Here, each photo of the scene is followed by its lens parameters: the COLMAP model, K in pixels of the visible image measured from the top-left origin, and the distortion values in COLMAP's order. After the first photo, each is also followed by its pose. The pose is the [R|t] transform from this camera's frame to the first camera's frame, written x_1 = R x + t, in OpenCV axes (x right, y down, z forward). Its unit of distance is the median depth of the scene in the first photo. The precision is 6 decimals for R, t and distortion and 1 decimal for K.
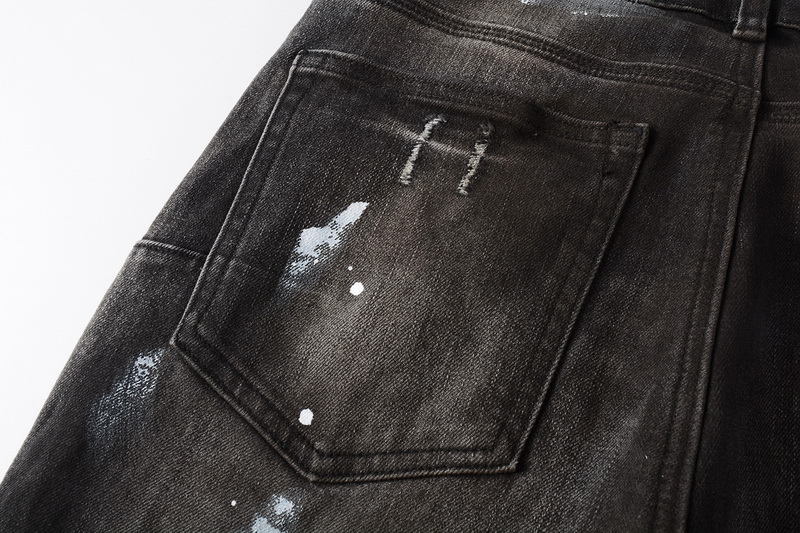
lens RADIAL K [[797.4, 0, 400.0], [0, 797.4, 266.5], [0, 0, 1]] dist [0.001718, -0.010958]
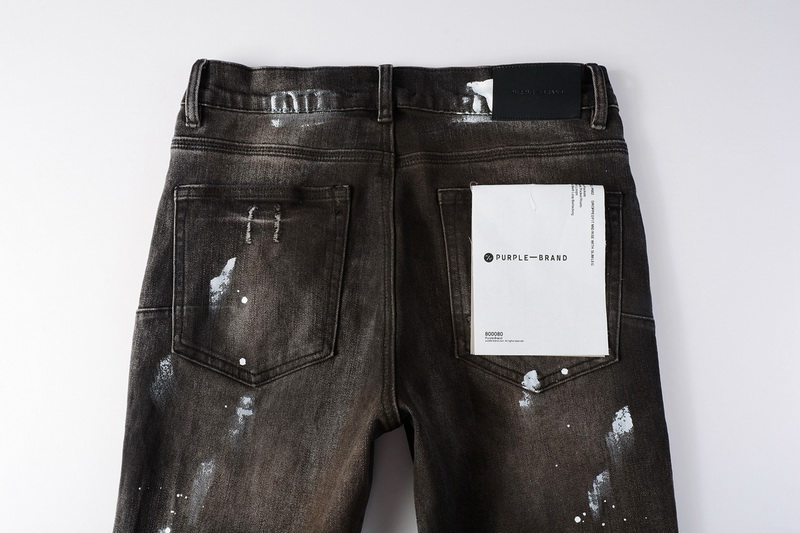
lens RADIAL K [[589.0, 0, 400.0], [0, 589.0, 266.5], [0, 0, 1]] dist [-0.037632, 0.000327]
pose [[0.940184, -0.321114, 0.113749, 0.191335], [0.280757, 0.919492, 0.275153, -0.375871], [-0.192947, -0.226759, 0.954648, -0.597812]]
